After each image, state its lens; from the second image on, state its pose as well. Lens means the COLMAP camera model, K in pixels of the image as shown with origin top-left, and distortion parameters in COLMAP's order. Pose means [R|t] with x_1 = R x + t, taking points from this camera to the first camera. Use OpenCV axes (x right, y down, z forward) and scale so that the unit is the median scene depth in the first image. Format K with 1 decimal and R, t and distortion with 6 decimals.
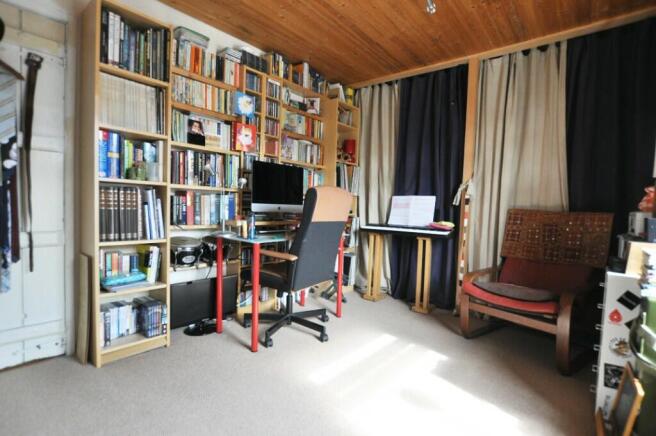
lens RADIAL K [[325.1, 0, 328.0], [0, 325.1, 218.0], [0, 0, 1]] dist [-0.000761, -0.000394]
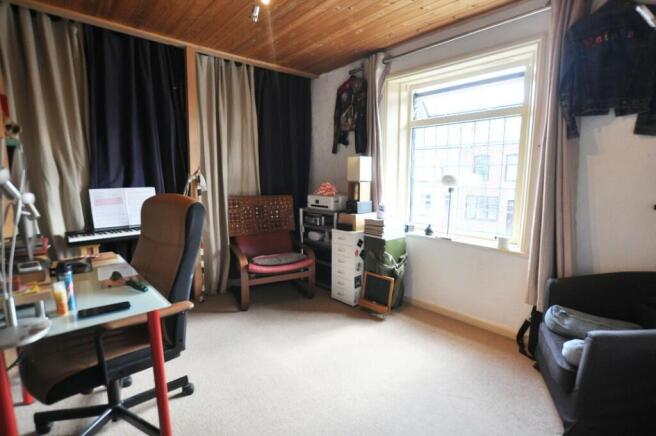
lens RADIAL K [[325.1, 0, 328.0], [0, 325.1, 218.0], [0, 0, 1]] dist [-0.000761, -0.000394]
pose [[0.144689, -0.163791, 0.975827, -0.536207], [0.042681, 0.986320, 0.159224, -0.117825], [-0.988556, 0.018611, 0.149700, 0.448007]]
